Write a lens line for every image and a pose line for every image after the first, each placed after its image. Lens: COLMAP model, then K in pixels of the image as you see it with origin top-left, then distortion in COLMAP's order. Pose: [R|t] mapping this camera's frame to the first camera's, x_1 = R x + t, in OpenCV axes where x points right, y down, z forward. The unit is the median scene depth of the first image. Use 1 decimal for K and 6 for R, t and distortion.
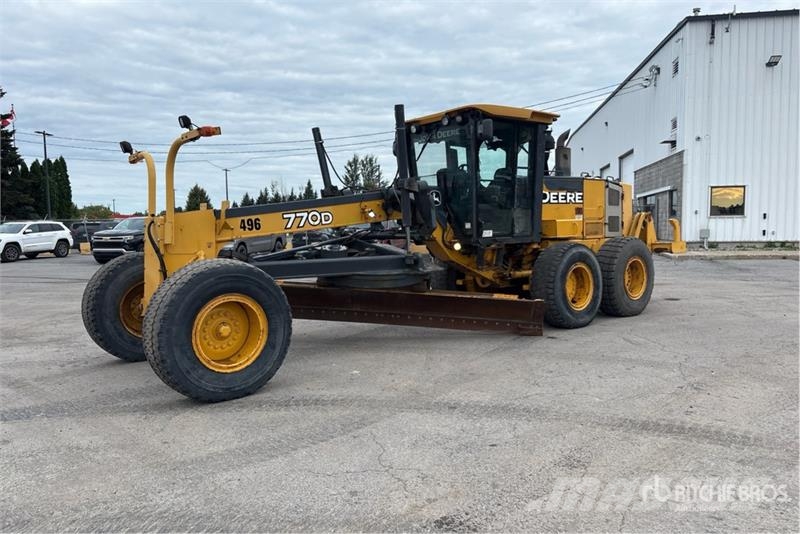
lens RADIAL K [[615.1, 0, 412.0], [0, 615.1, 266.0], [0, 0, 1]] dist [0.060030, -0.082202]
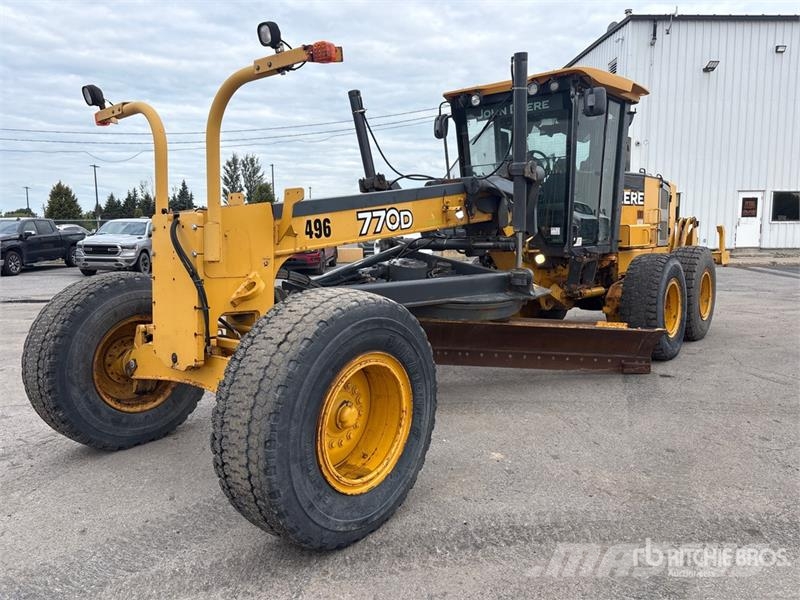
lens RADIAL K [[615.8, 0, 410.9], [0, 615.8, 300.2], [0, 0, 1]] dist [0.016812, -0.001522]
pose [[0.980471, -0.016125, 0.196003, -0.233030], [0.007103, 0.998886, 0.046646, -0.018084], [-0.196537, -0.044343, 0.979493, 0.290389]]
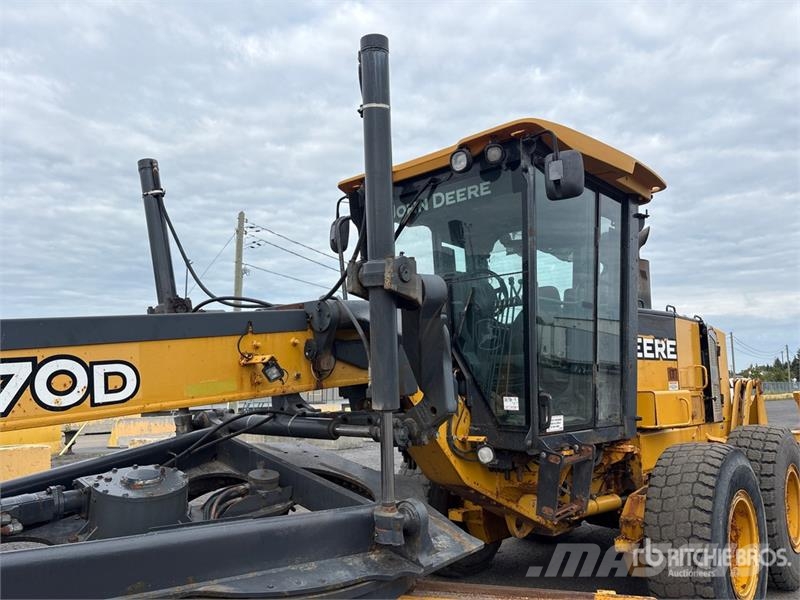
lens RADIAL K [[610.7, 0, 418.3], [0, 610.7, 300.0], [0, 0, 1]] dist [0.002737, -0.001347]
pose [[0.989847, 0.034237, 0.137949, -0.030518], [-0.005255, 0.978707, -0.205195, -0.049655], [-0.142036, 0.202387, 0.968951, 0.596546]]
